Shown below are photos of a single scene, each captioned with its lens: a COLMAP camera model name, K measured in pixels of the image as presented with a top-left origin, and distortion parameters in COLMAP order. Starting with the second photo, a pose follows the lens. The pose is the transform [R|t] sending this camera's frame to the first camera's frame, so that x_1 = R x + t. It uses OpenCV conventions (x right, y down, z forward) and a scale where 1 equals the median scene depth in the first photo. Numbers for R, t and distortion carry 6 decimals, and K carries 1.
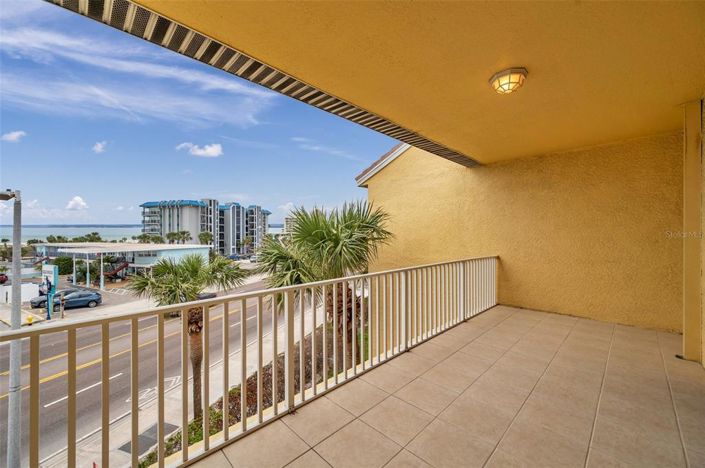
lens RADIAL K [[278.7, 0, 350.5], [0, 278.7, 229.6], [0, 0, 1]] dist [0.000546, -0.000038]
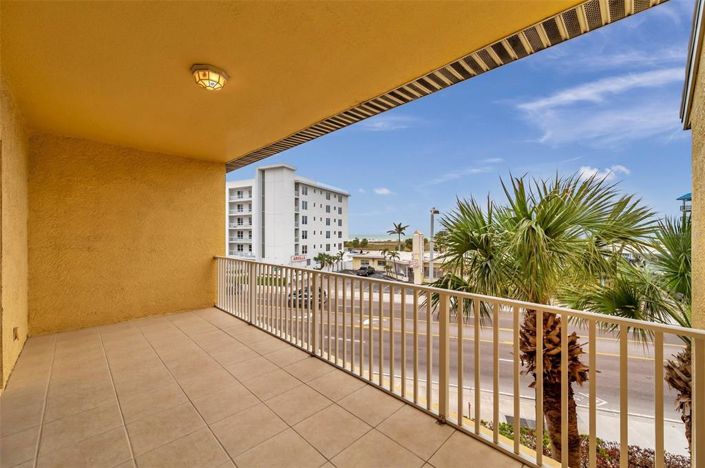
lens RADIAL K [[278.7, 0, 350.7], [0, 278.7, 238.2], [0, 0, 1]] dist [0.000546, -0.000038]
pose [[0.009064, 0.003395, -0.999953, 1.178671], [0.006376, 0.999974, 0.003453, 0.025167], [0.999939, -0.006407, 0.009042, 1.136717]]
